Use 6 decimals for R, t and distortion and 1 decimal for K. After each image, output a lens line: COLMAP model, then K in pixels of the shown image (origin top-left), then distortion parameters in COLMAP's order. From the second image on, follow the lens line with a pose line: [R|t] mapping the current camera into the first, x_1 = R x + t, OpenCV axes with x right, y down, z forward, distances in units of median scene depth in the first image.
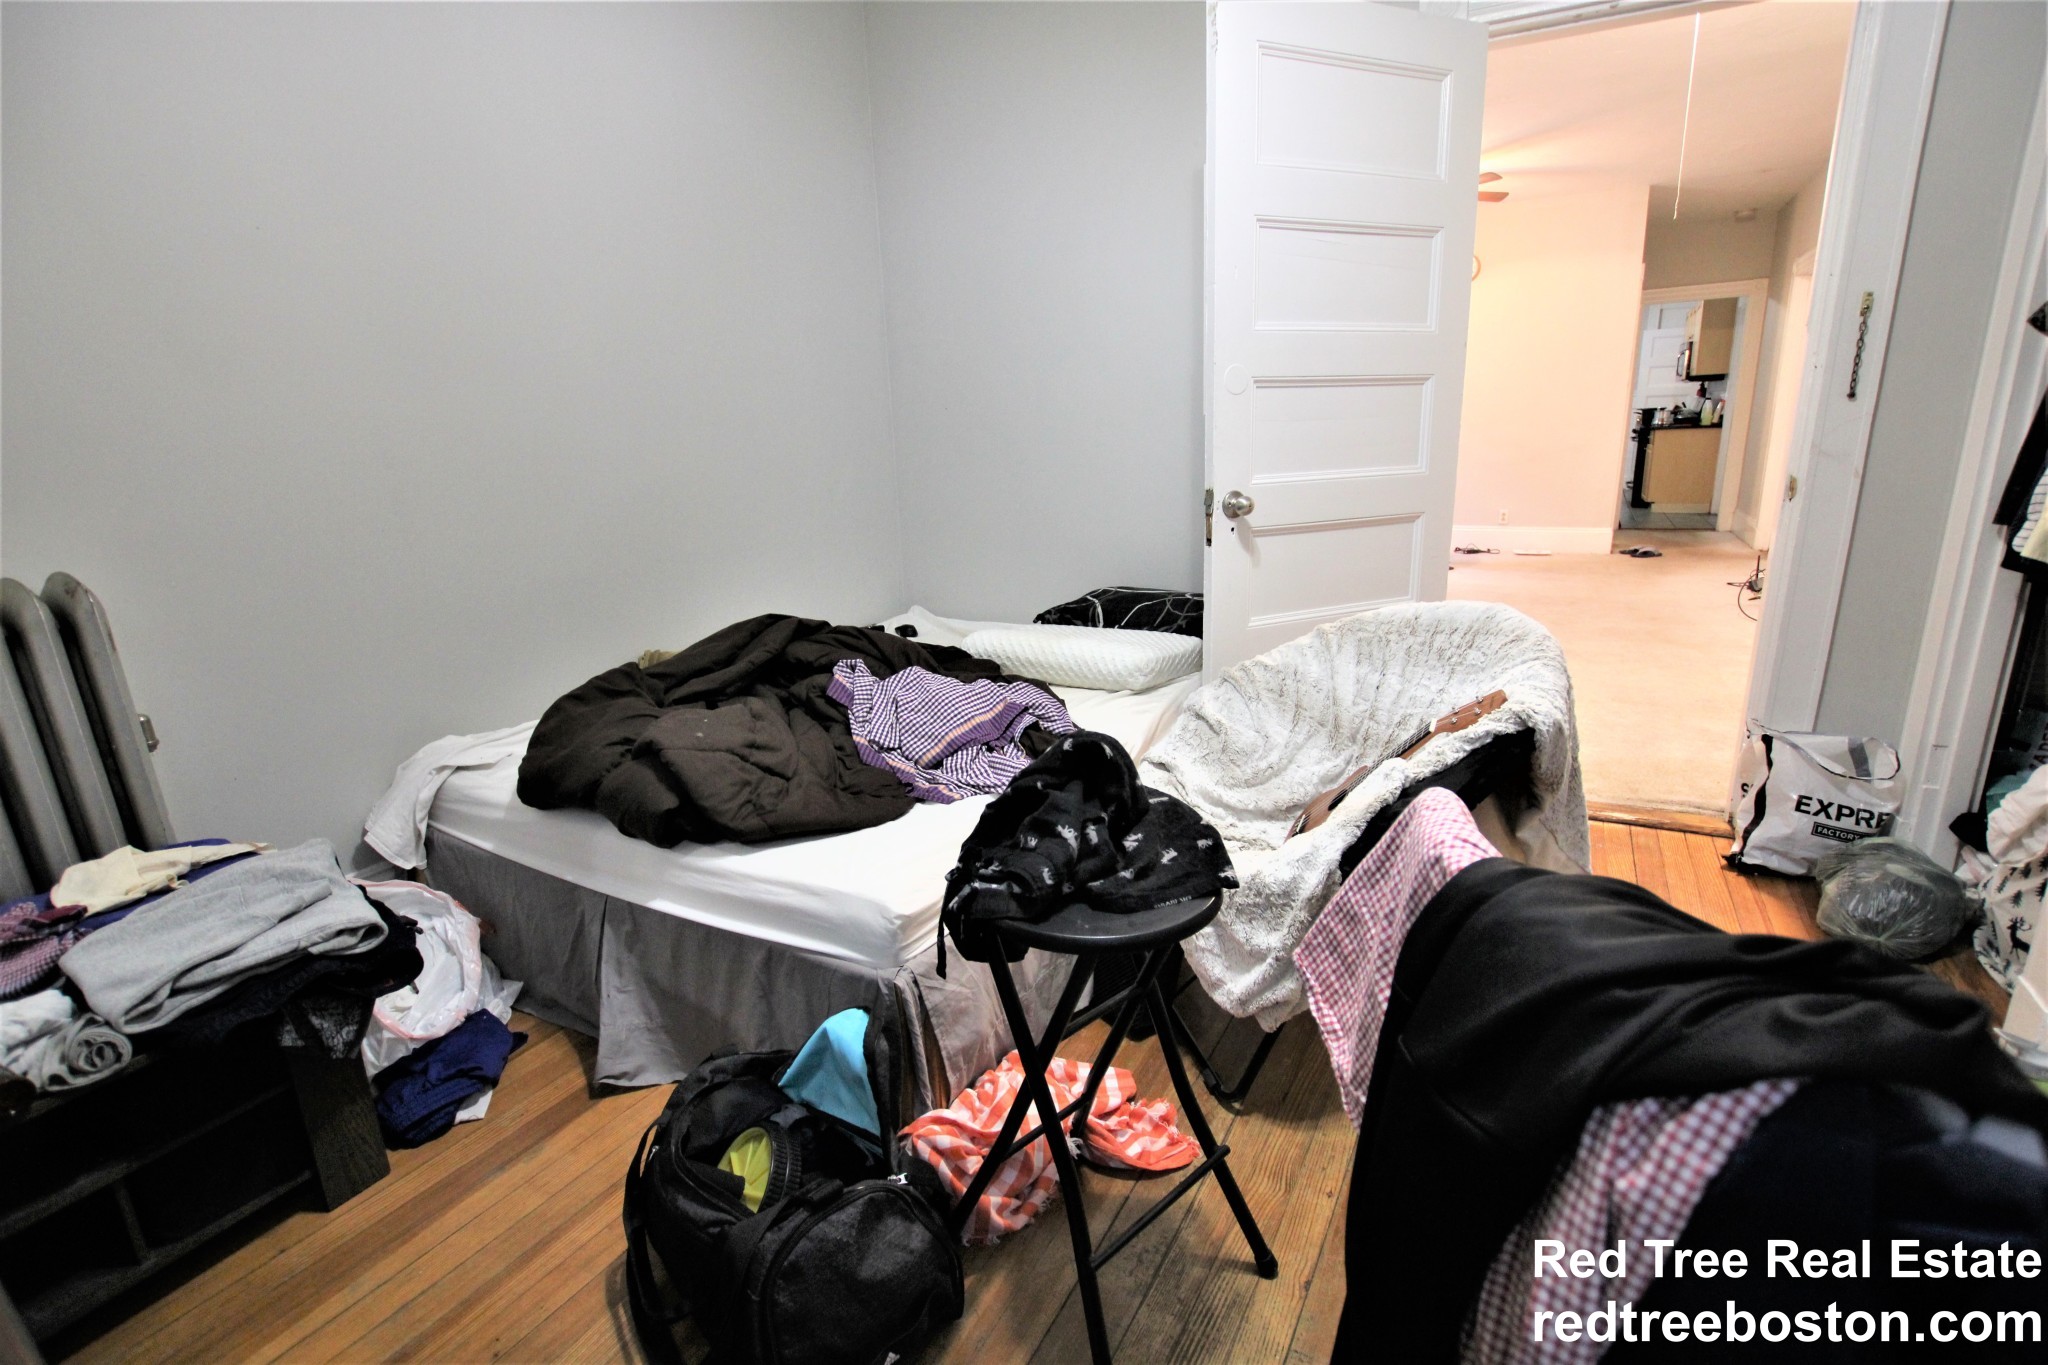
lens RADIAL K [[943.6, 0, 1039.2], [0, 943.6, 697.1], [0, 0, 1]] dist [-0.029719, 0.001985]
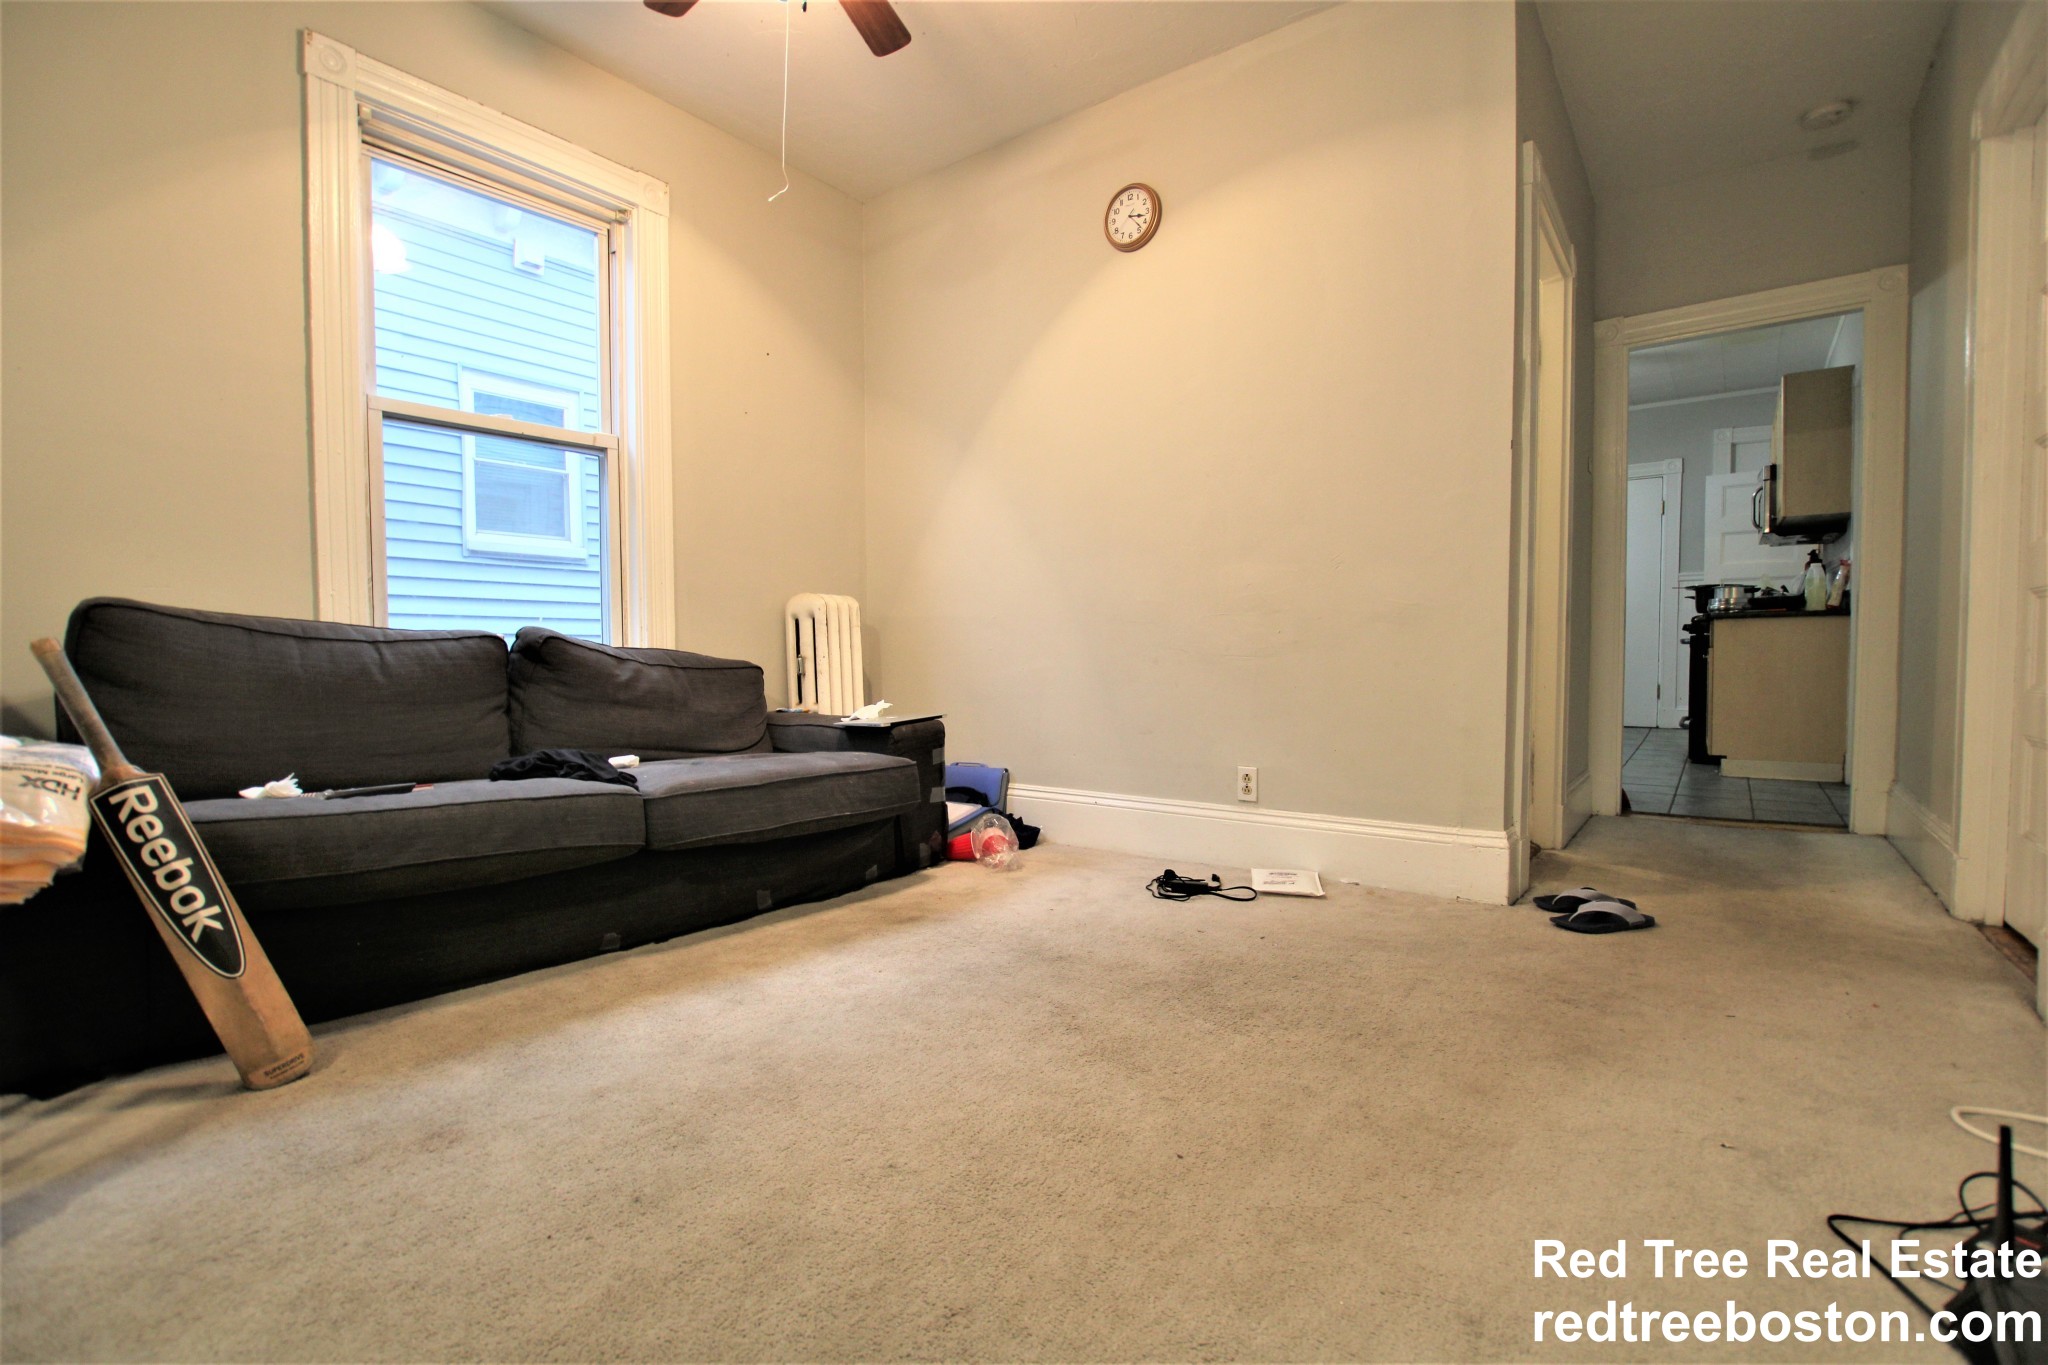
lens RADIAL K [[943.6, 0, 1012.7], [0, 943.6, 691.9], [0, 0, 1]] dist [-0.029719, 0.001985]
pose [[0.988333, 0.043058, -0.146095, 0.365221], [-0.074853, 0.972691, -0.219702, -0.107952], [0.132646, 0.228074, 0.964566, 0.470854]]
